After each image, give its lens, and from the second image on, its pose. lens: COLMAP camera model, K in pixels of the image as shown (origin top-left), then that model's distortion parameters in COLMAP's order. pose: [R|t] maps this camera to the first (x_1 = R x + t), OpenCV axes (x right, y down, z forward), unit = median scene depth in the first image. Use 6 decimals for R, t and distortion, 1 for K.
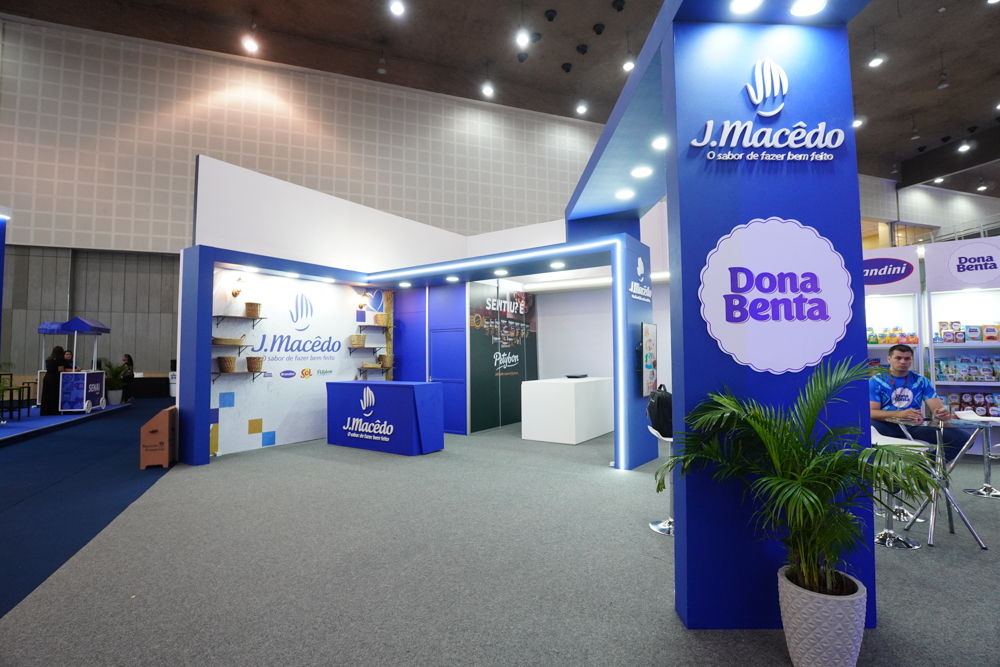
lens RADIAL K [[491.6, 0, 502.9], [0, 491.6, 331.5], [0, 0, 1]] dist [-0.037618, 0.004764]
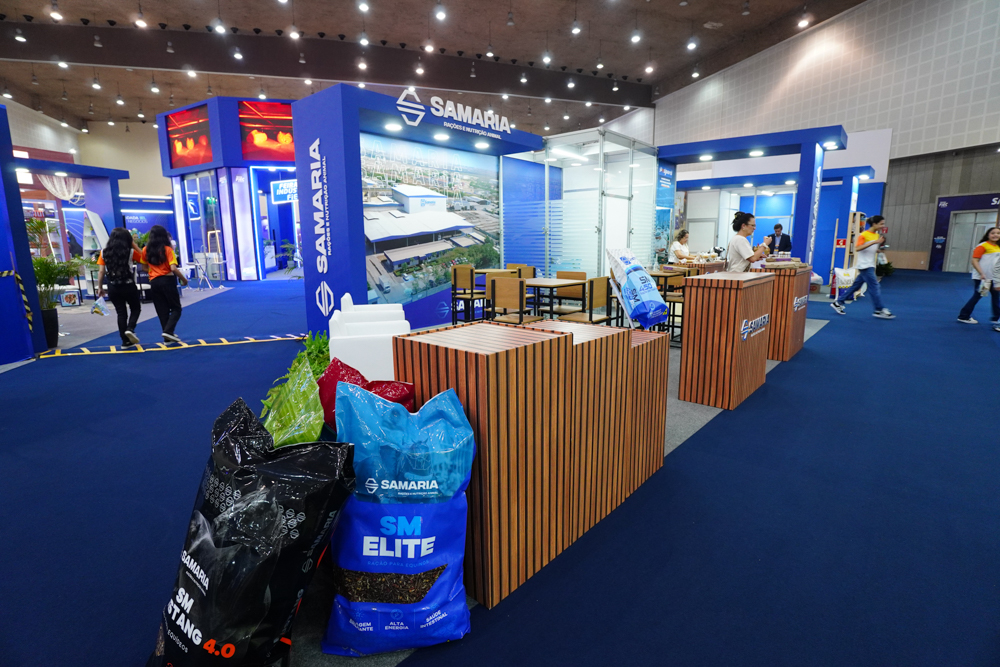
lens RADIAL K [[491.6, 0, 503.0], [0, 491.6, 333.2], [0, 0, 1]] dist [-0.037618, 0.004764]
pose [[-0.107806, 0.178473, -0.978021, 1.012438], [0.050412, 0.983470, 0.173911, 0.020685], [0.992893, -0.030555, -0.115021, 0.221256]]
